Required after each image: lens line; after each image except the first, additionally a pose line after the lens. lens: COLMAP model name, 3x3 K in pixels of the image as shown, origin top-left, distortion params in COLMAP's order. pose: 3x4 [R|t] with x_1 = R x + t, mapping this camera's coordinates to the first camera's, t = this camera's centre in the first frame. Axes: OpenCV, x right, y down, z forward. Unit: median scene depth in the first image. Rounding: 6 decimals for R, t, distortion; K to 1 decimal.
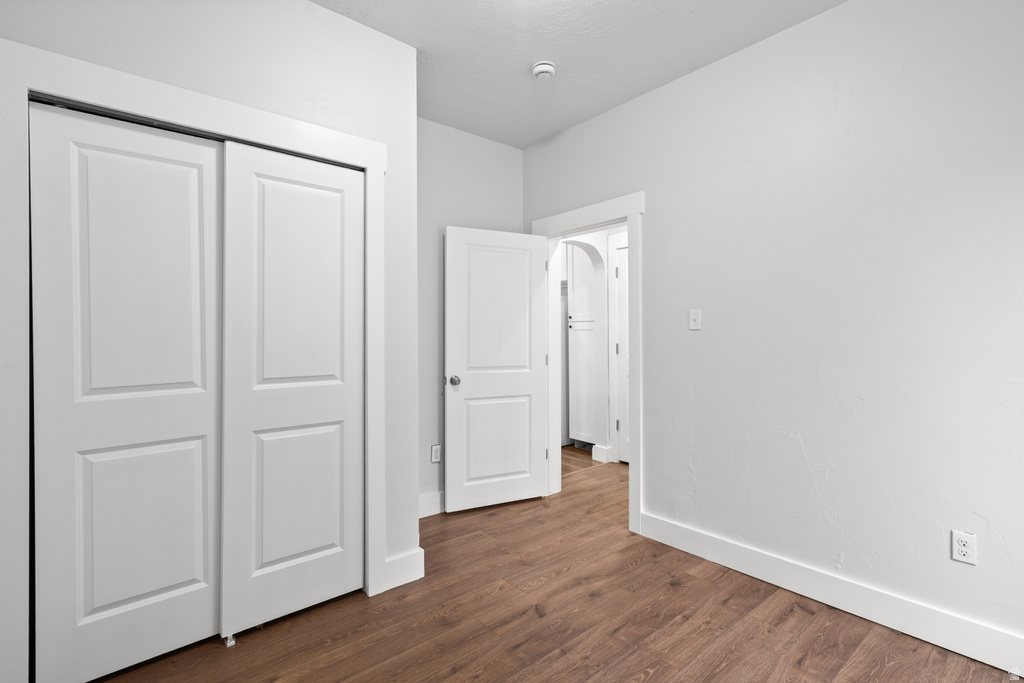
lens RADIAL K [[464.1, 0, 506.5], [0, 464.1, 328.7], [0, 0, 1]] dist [-0.005006, -0.000797]
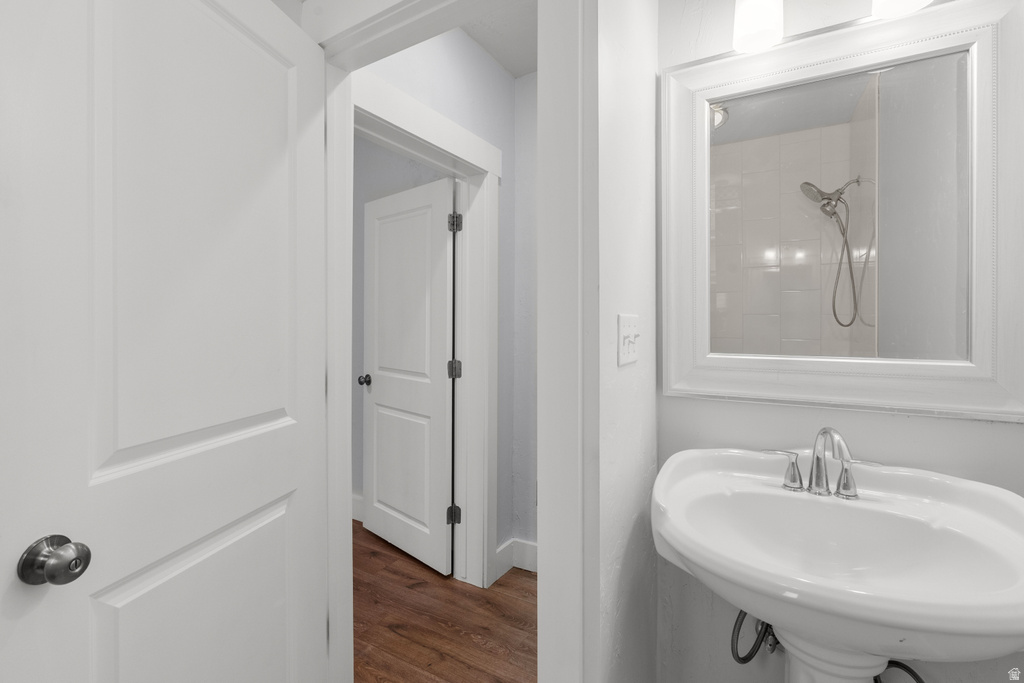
lens RADIAL K [[464.1, 0, 506.5], [0, 464.1, 328.7], [0, 0, 1]] dist [-0.005006, -0.000797]
pose [[0.357334, 0.012402, -0.933894, 0.752147], [0.001615, 0.999902, 0.013897, 0.003869], [0.933975, -0.006474, 0.357279, 0.889089]]
